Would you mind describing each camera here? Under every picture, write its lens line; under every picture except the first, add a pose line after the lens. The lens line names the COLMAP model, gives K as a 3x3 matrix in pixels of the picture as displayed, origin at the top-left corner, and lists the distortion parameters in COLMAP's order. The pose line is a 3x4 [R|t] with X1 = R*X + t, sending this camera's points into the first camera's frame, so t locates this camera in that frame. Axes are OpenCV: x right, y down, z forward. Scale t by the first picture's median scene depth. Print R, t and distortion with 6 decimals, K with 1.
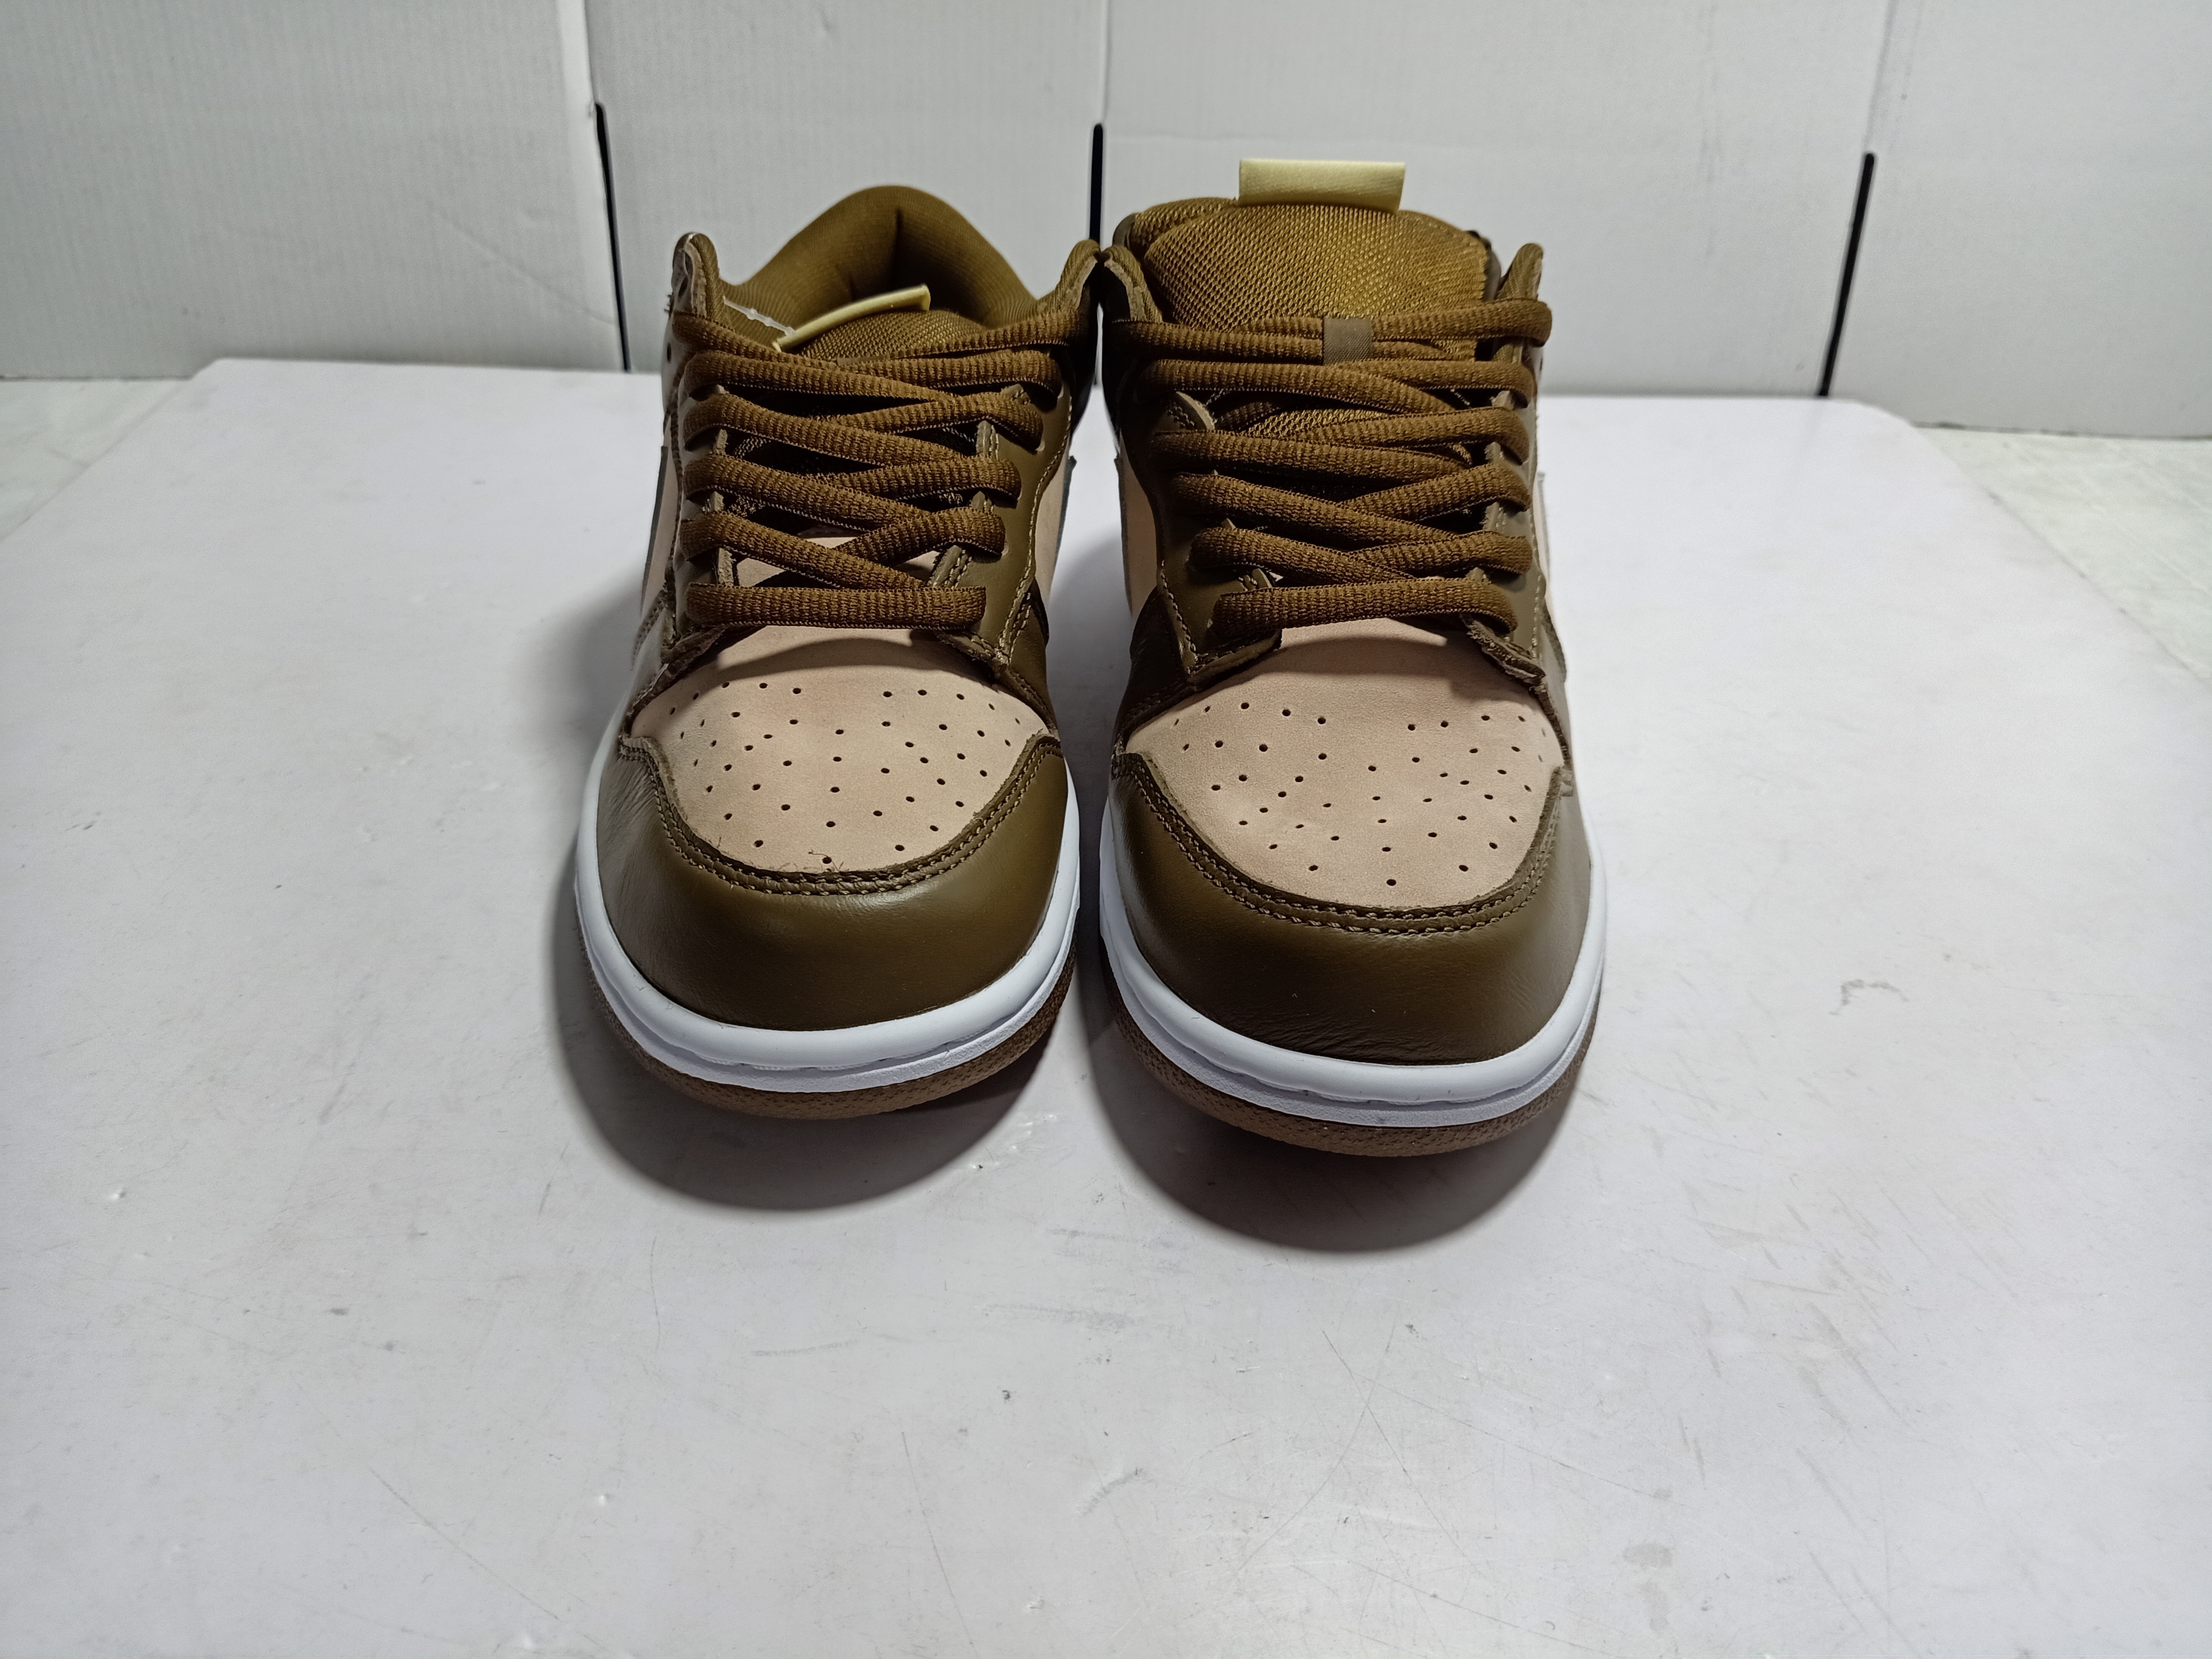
lens RADIAL K [[1790.9, 0, 1116.3], [0, 1790.9, 841.5], [0, 0, 1]] dist [0.069783, -0.149628]
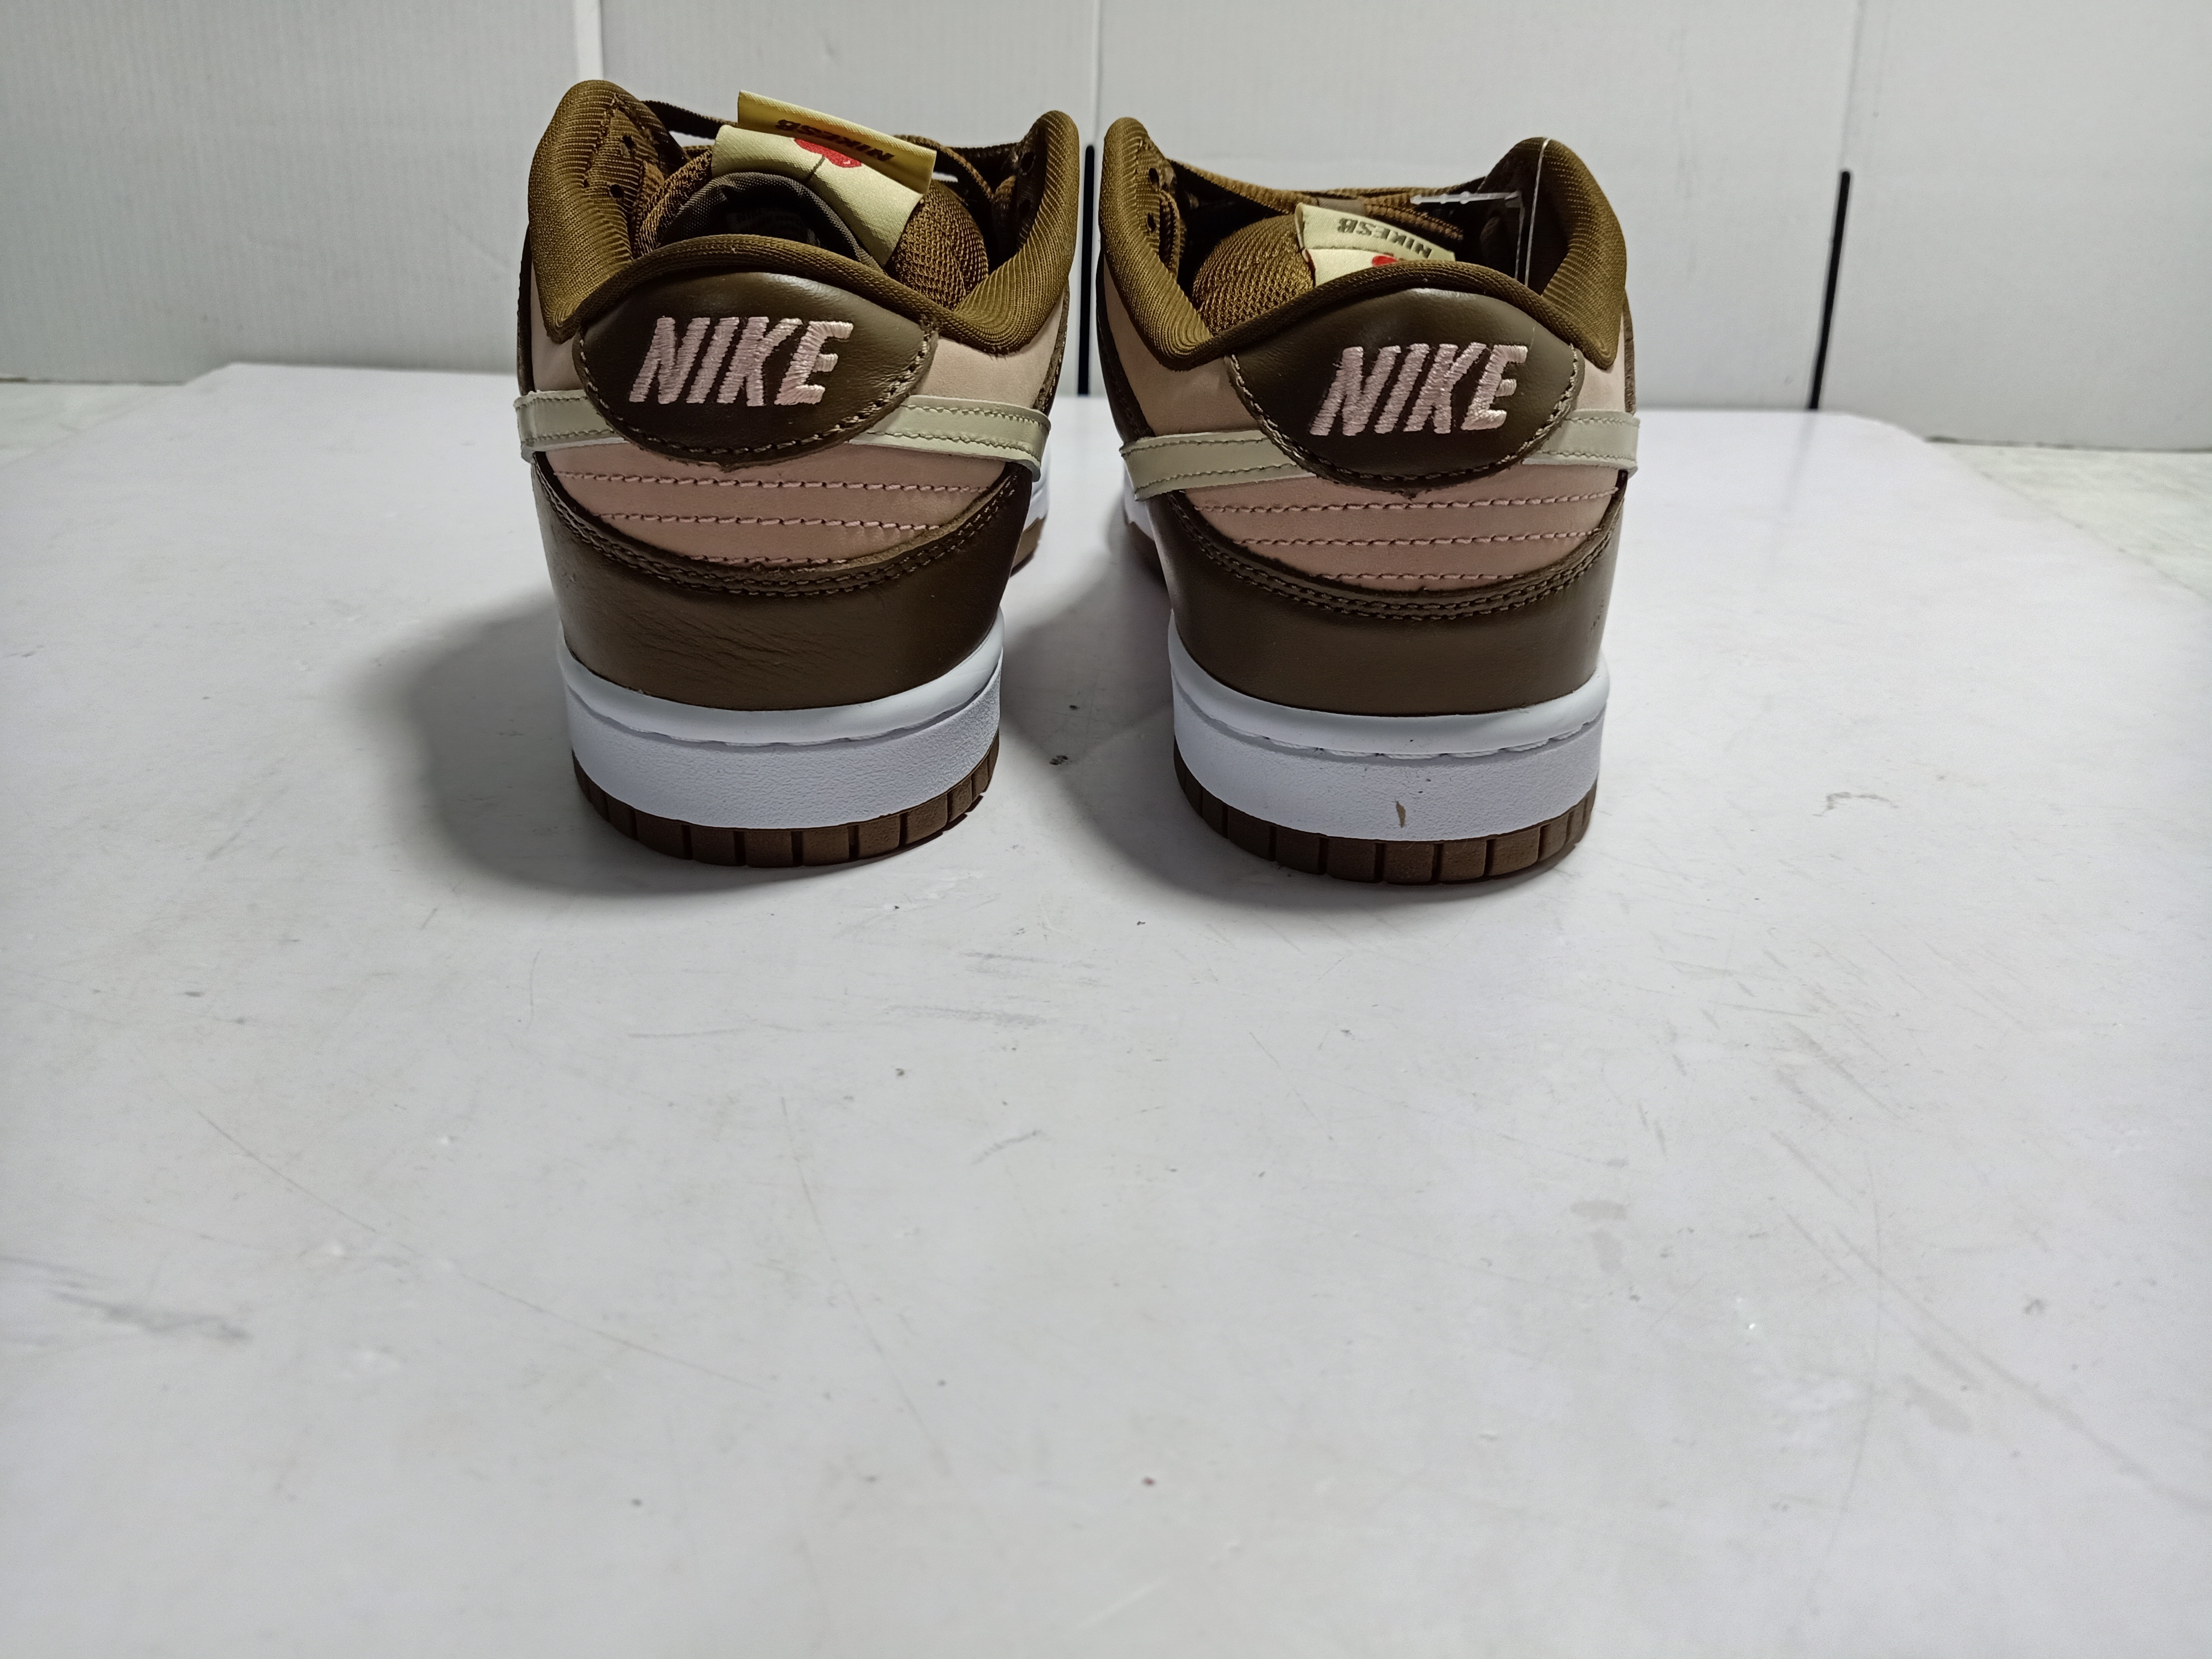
lens RADIAL K [[1790.9, 0, 1116.3], [0, 1790.9, 841.5], [0, 0, 1]] dist [0.069783, -0.149628]
pose [[0.999614, 0.003034, -0.027619, 0.056279], [-0.007194, 0.988387, -0.151784, 0.249217], [0.026837, 0.151924, 0.988028, 0.060511]]
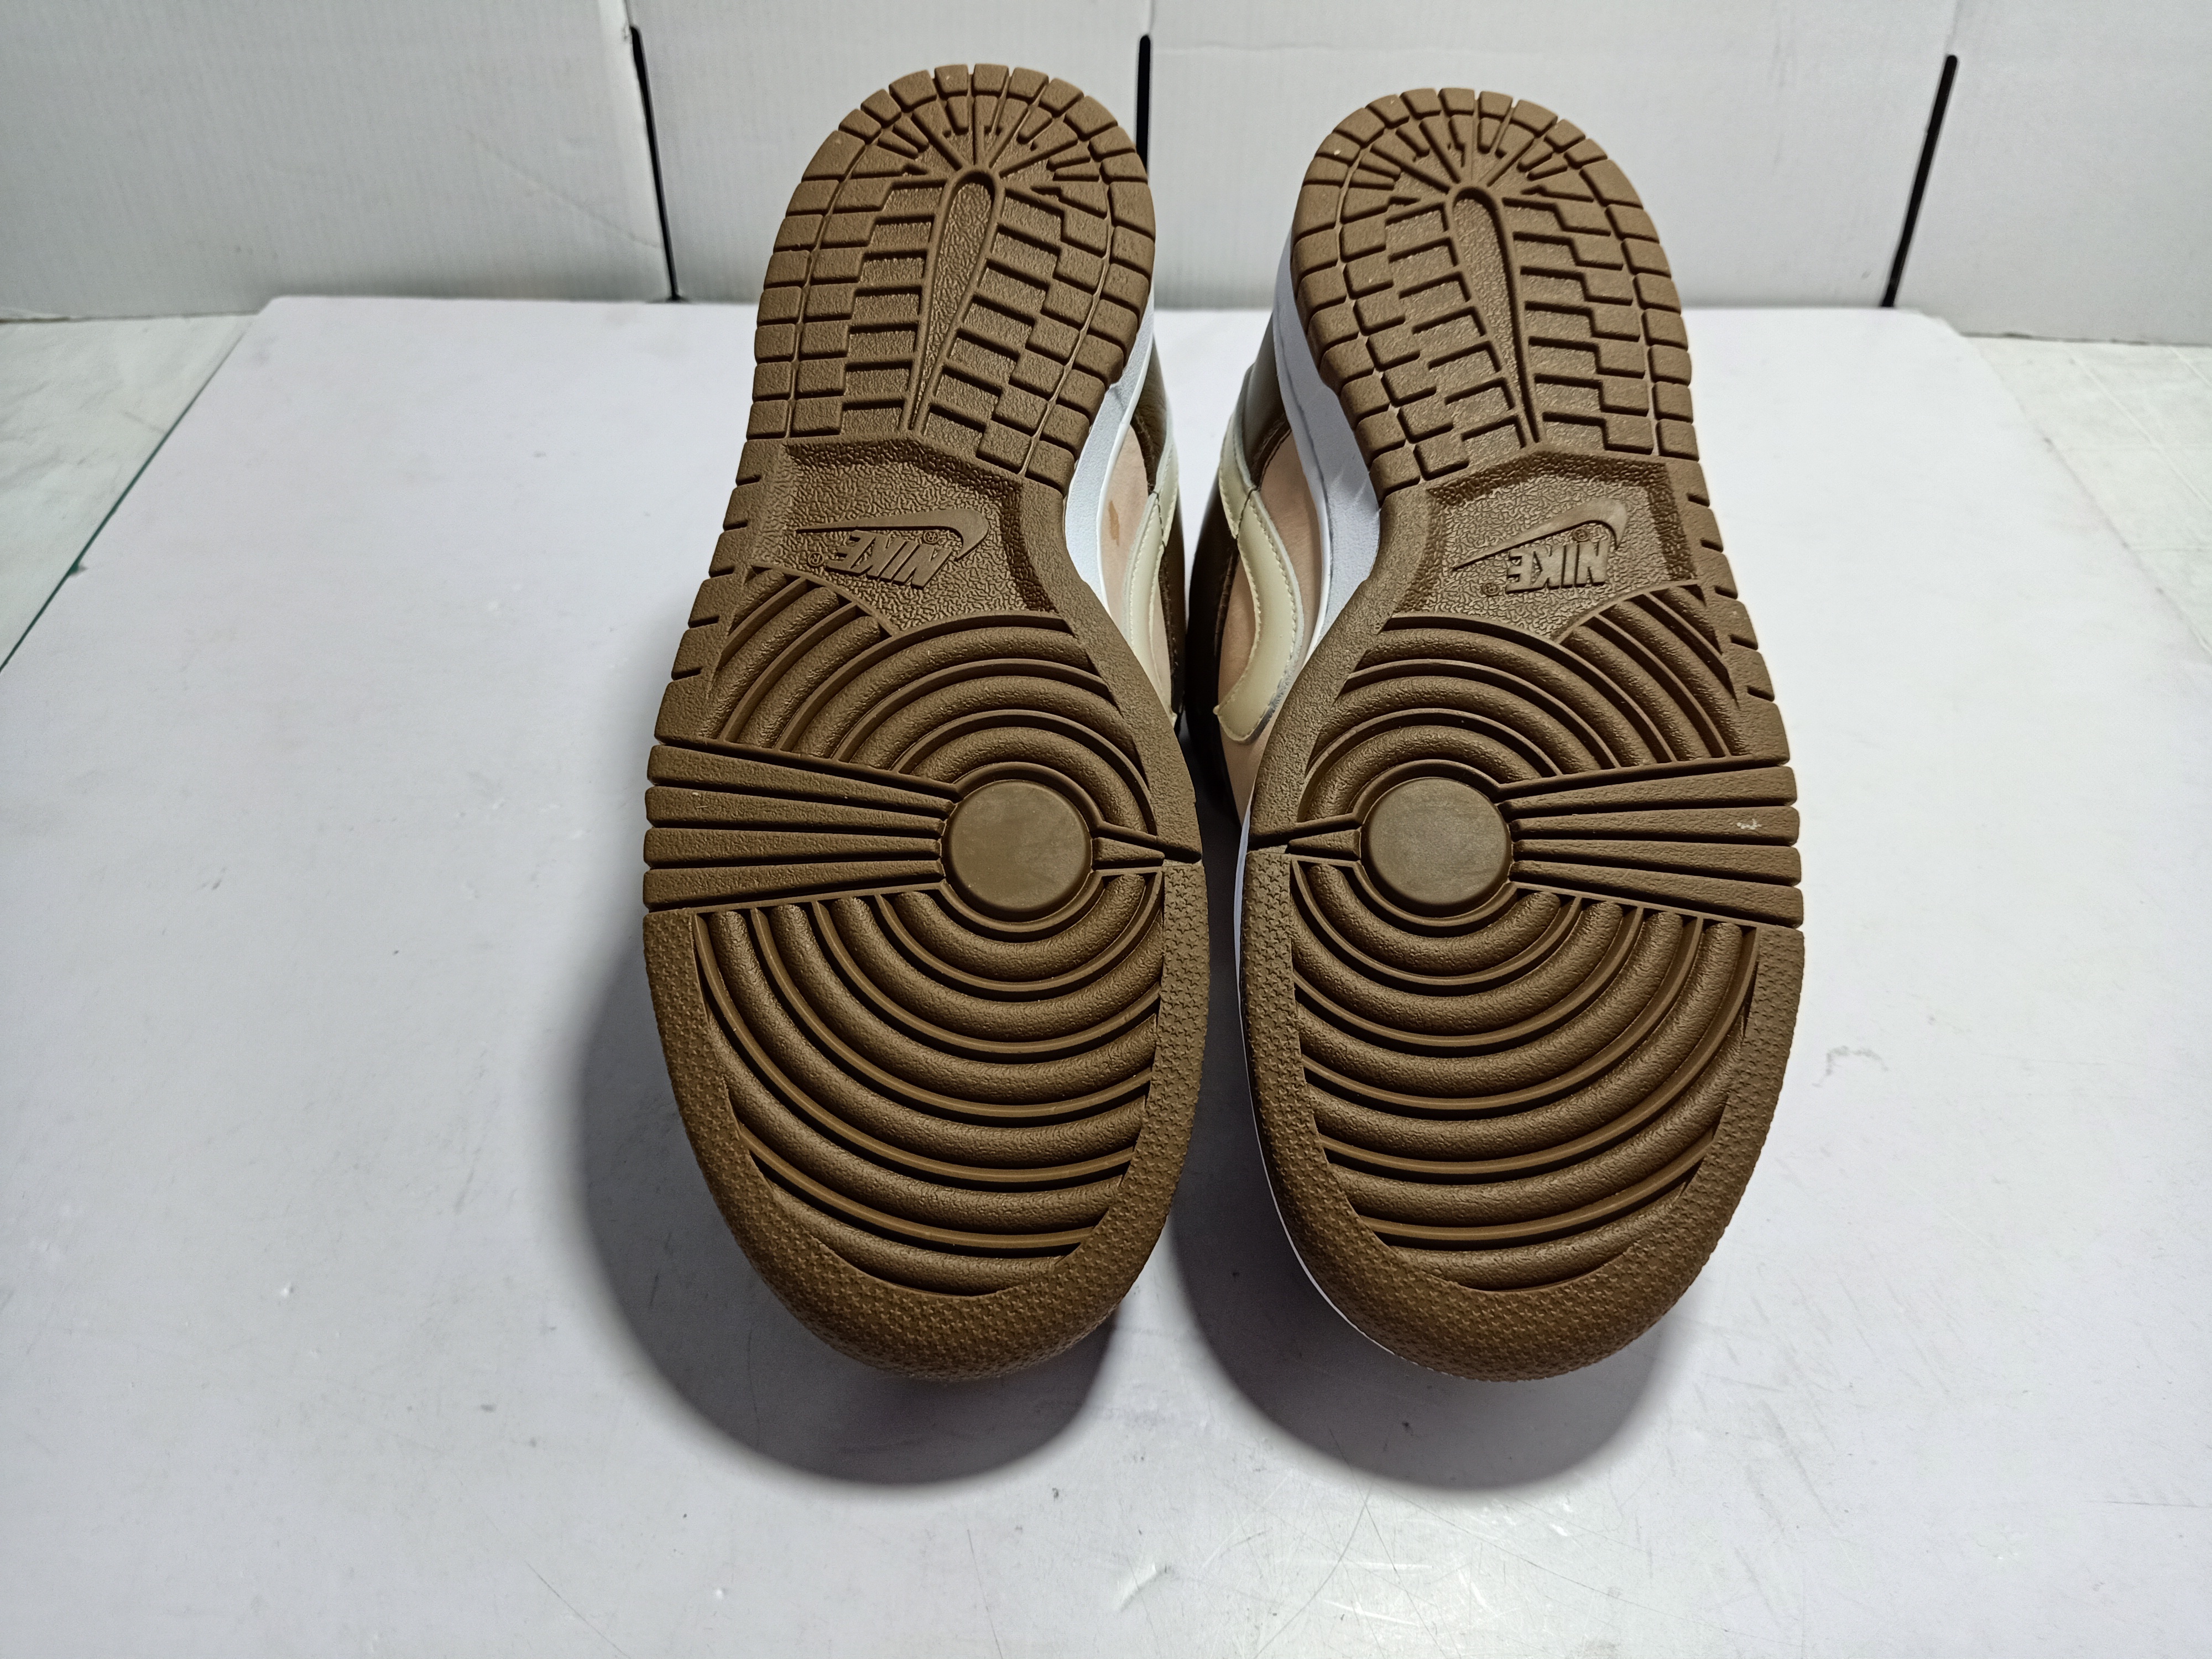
lens RADIAL K [[1812.6, 0, 1106.0], [0, 1812.6, 829.5], [0, 0, 1]] dist [0.065190, -0.141407]
pose [[0.999249, 0.001903, -0.038701, 0.012730], [0.005055, 0.983857, 0.178887, -0.248968], [0.038417, -0.178948, 0.983108, -0.065963]]
